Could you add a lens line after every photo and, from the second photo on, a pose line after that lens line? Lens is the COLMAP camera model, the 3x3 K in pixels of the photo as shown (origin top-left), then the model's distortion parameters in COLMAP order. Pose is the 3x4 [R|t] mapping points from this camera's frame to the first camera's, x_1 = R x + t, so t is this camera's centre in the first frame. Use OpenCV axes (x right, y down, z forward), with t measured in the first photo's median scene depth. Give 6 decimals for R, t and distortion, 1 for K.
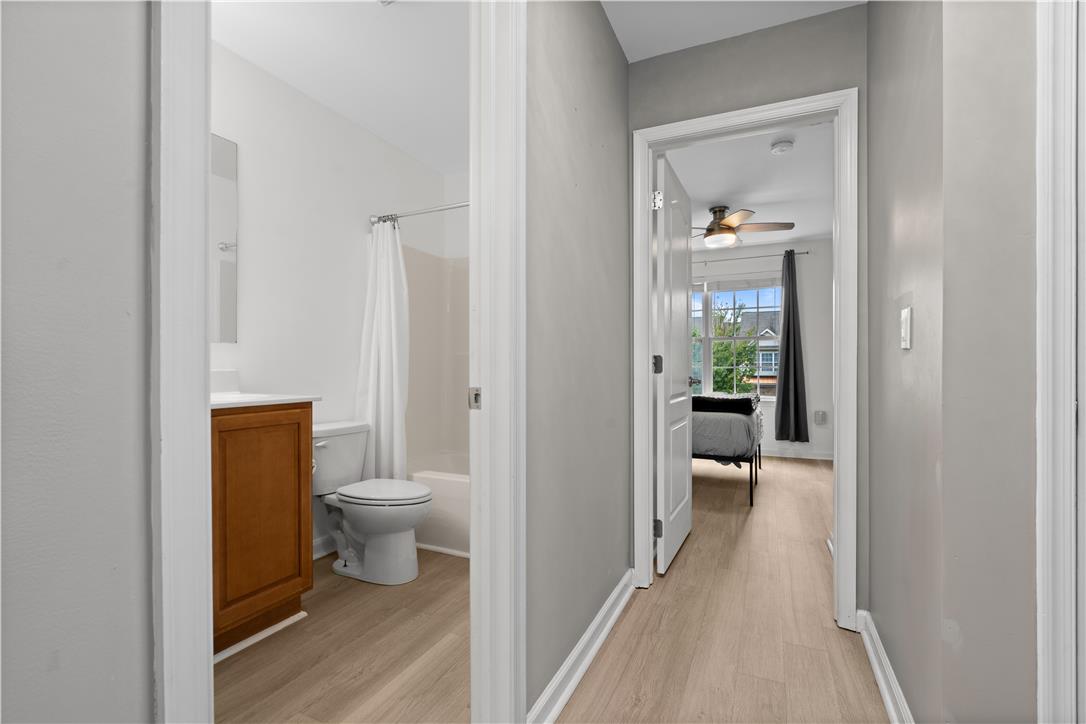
lens RADIAL K [[491.3, 0, 534.8], [0, 491.3, 365.6], [0, 0, 1]] dist [-0.001444, 0.000664]
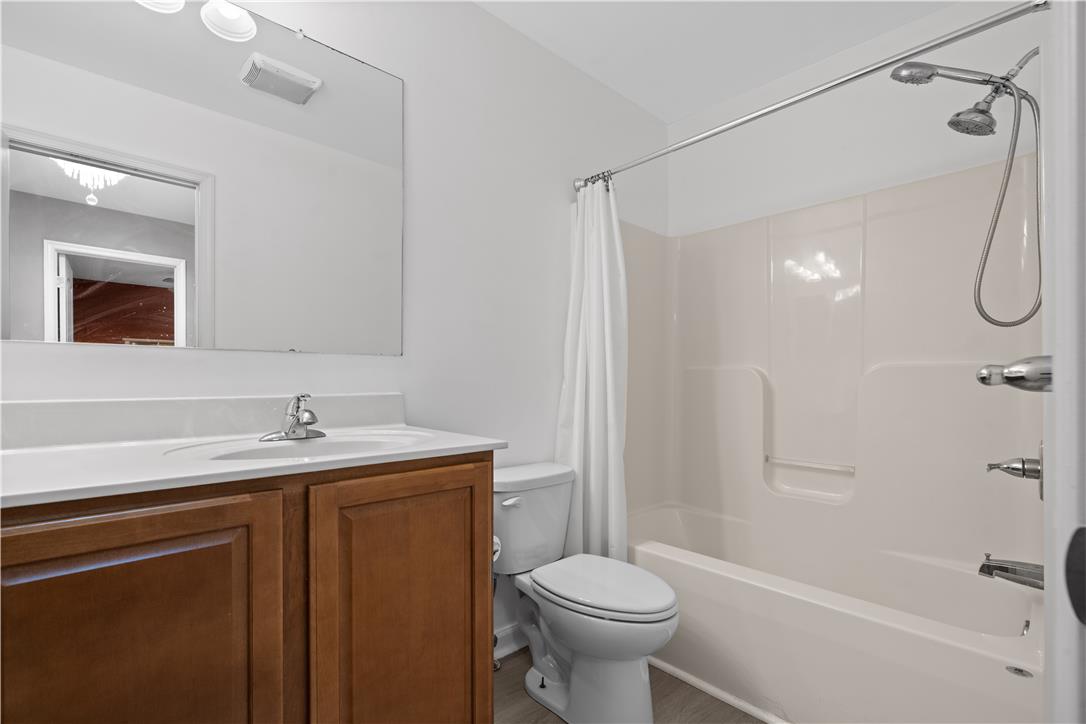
lens RADIAL K [[491.3, 0, 542.2], [0, 491.3, 369.9], [0, 0, 1]] dist [-0.001444, 0.000664]
pose [[0.934936, -0.005022, -0.354782, -0.141624], [-0.001074, 0.999855, -0.016982, -0.011619], [0.354816, 0.016258, 0.934795, 0.354771]]
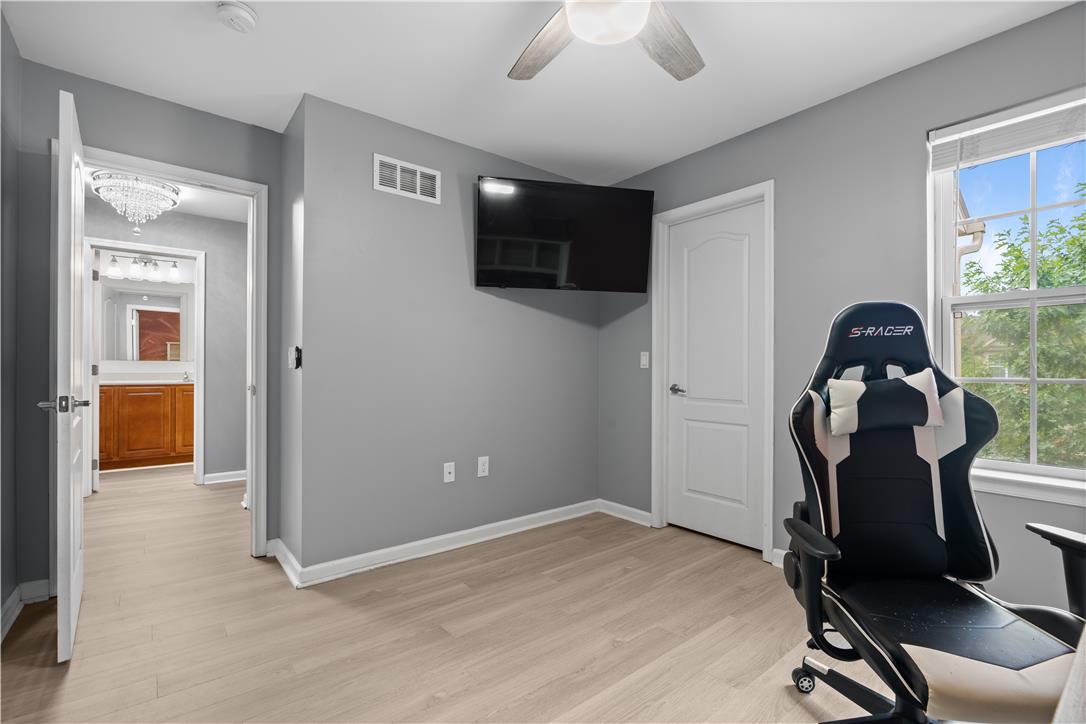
lens RADIAL K [[491.3, 0, 542.8], [0, 491.3, 364.2], [0, 0, 1]] dist [-0.001444, 0.000664]
pose [[0.905279, -0.002548, -0.424810, 1.974549], [-0.001898, 0.999948, -0.010043, -0.017376], [0.424814, 0.009898, 0.905227, -0.651793]]
